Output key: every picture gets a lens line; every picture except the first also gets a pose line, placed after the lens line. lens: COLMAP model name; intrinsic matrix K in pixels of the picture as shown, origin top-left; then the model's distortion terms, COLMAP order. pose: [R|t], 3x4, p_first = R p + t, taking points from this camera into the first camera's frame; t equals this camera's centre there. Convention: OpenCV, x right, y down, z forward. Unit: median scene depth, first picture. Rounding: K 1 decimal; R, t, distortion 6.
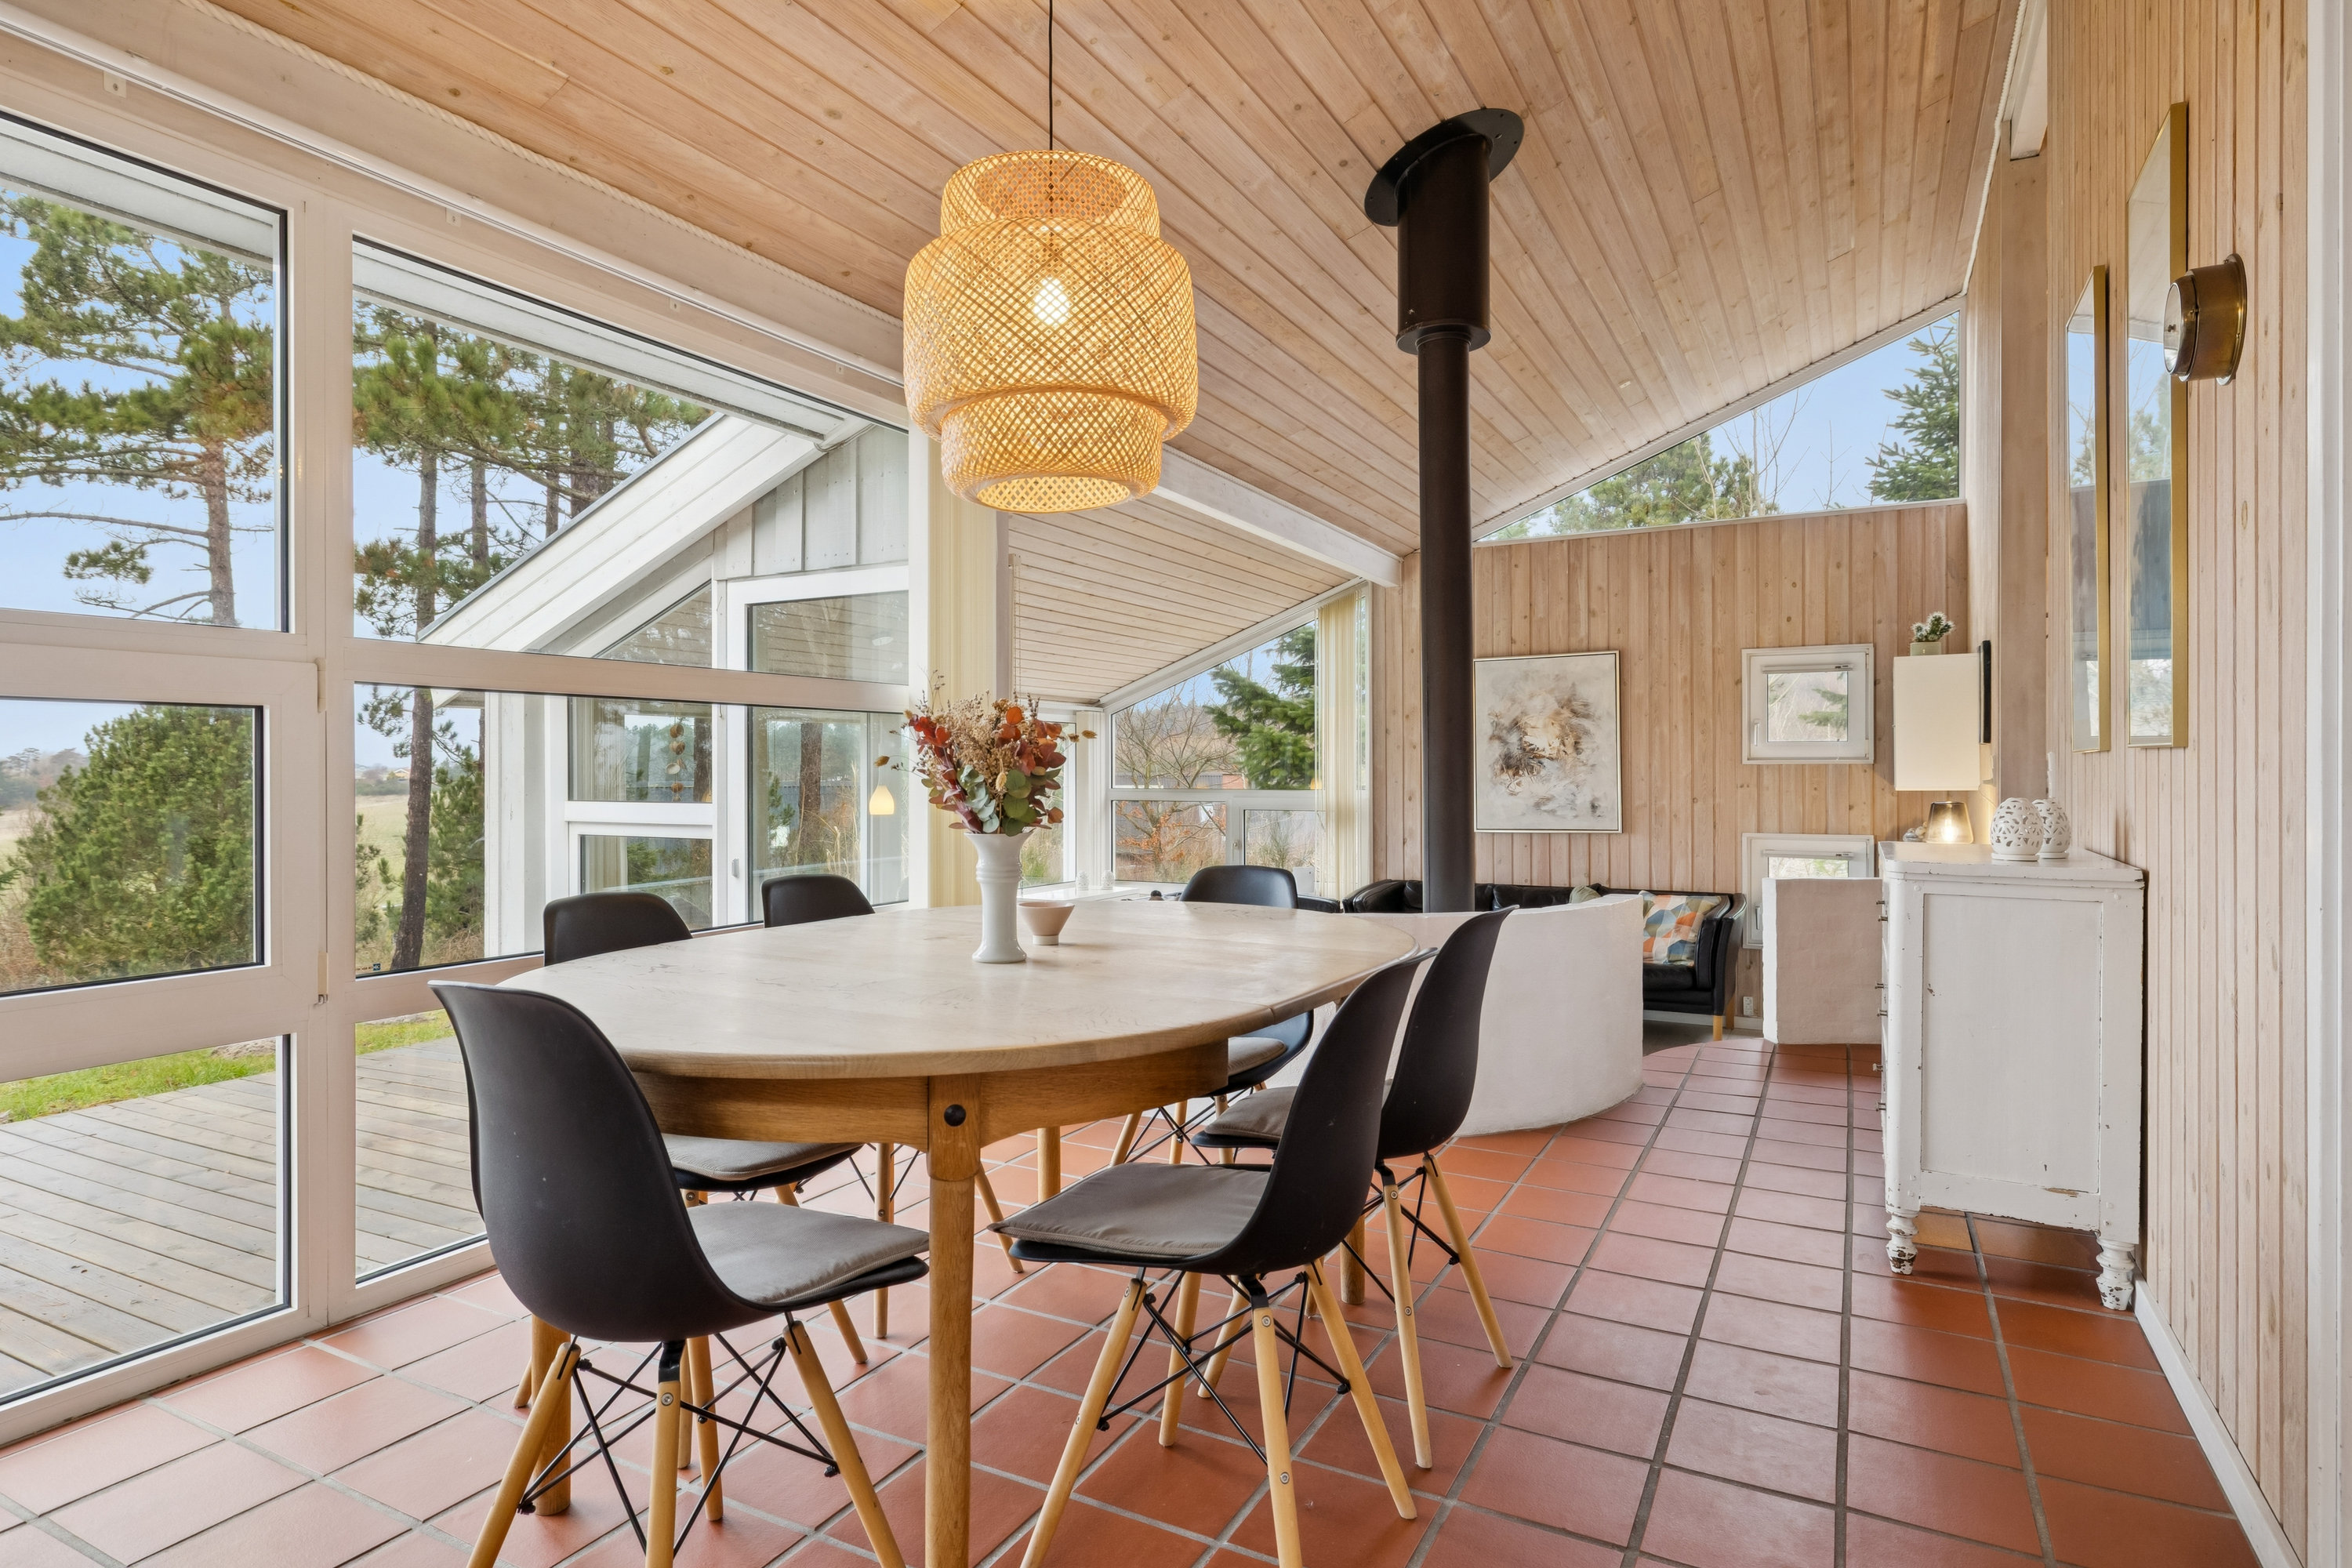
lens RADIAL K [[1280.3, 0, 1181.3], [0, 1280.3, 775.5], [0, 0, 1]] dist [-0.035866, -0.002765]
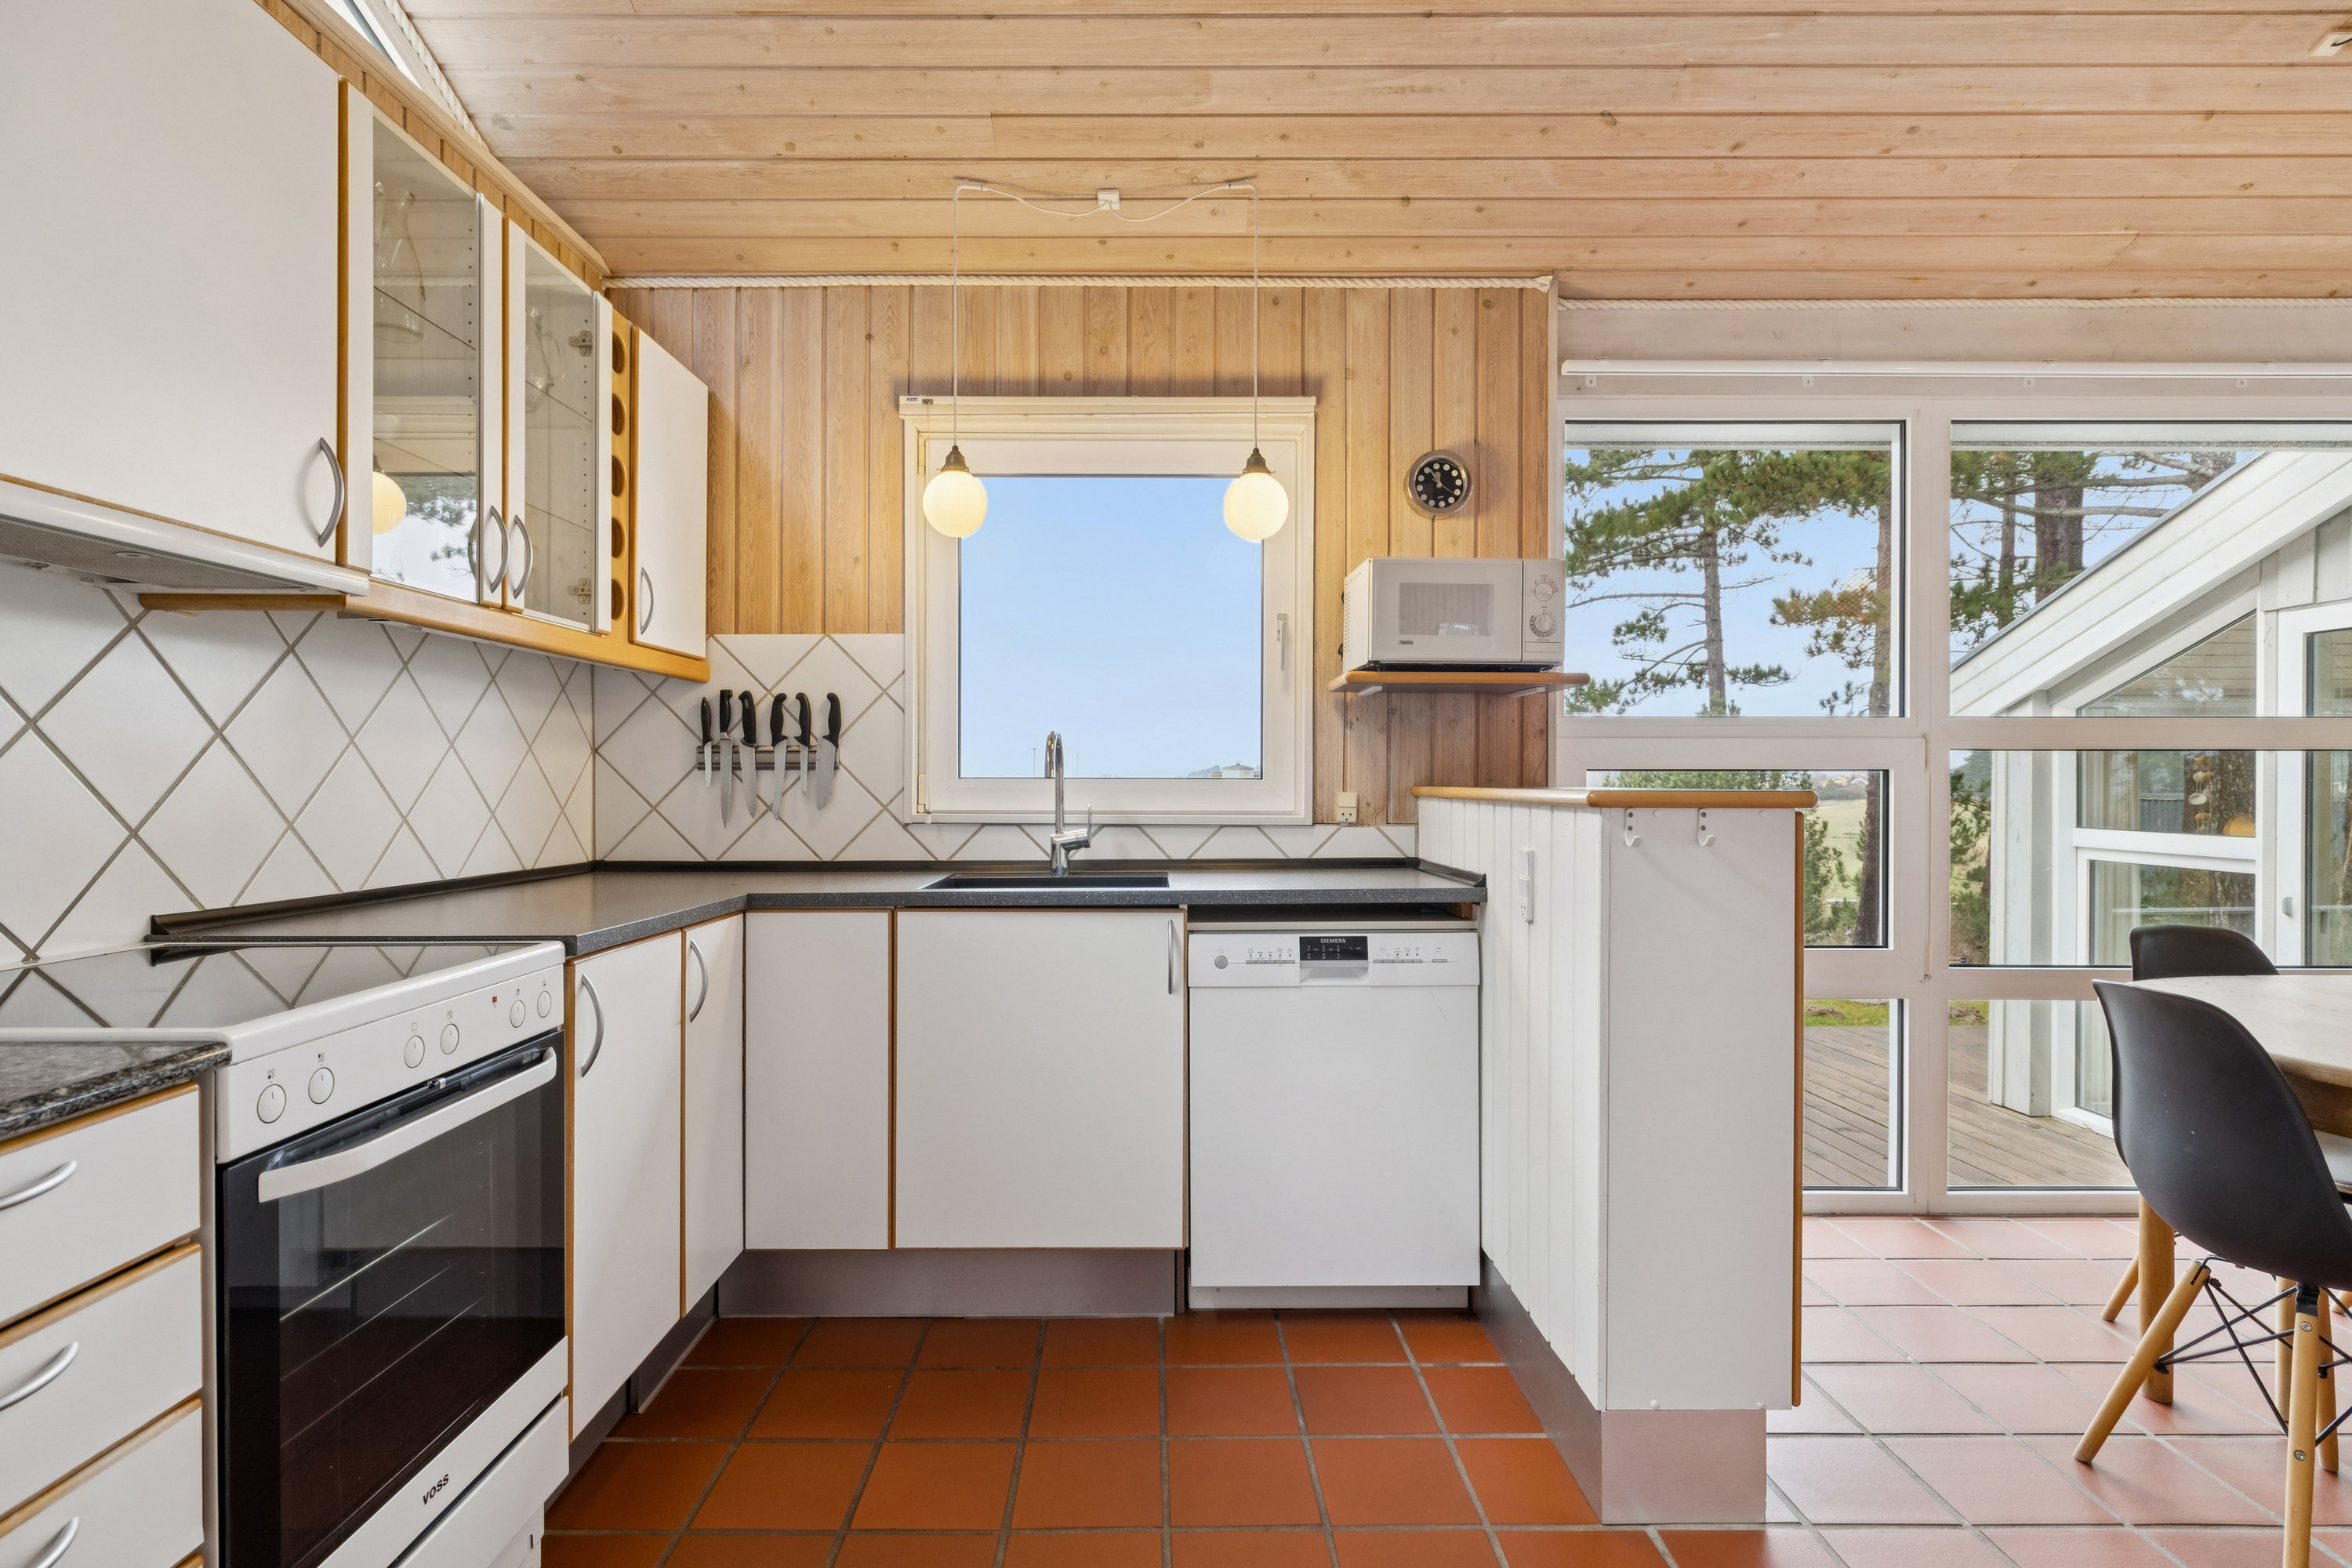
lens RADIAL K [[1141.8, 0, 1183.4], [0, 1141.8, 783.1], [0, 0, 1]] dist [-0.003345, -0.000184]
pose [[0.467796, 0.008036, -0.883800, 0.021304], [-0.010566, 0.999938, 0.003500, -0.015472], [0.883774, 0.007701, 0.467852, -0.146150]]
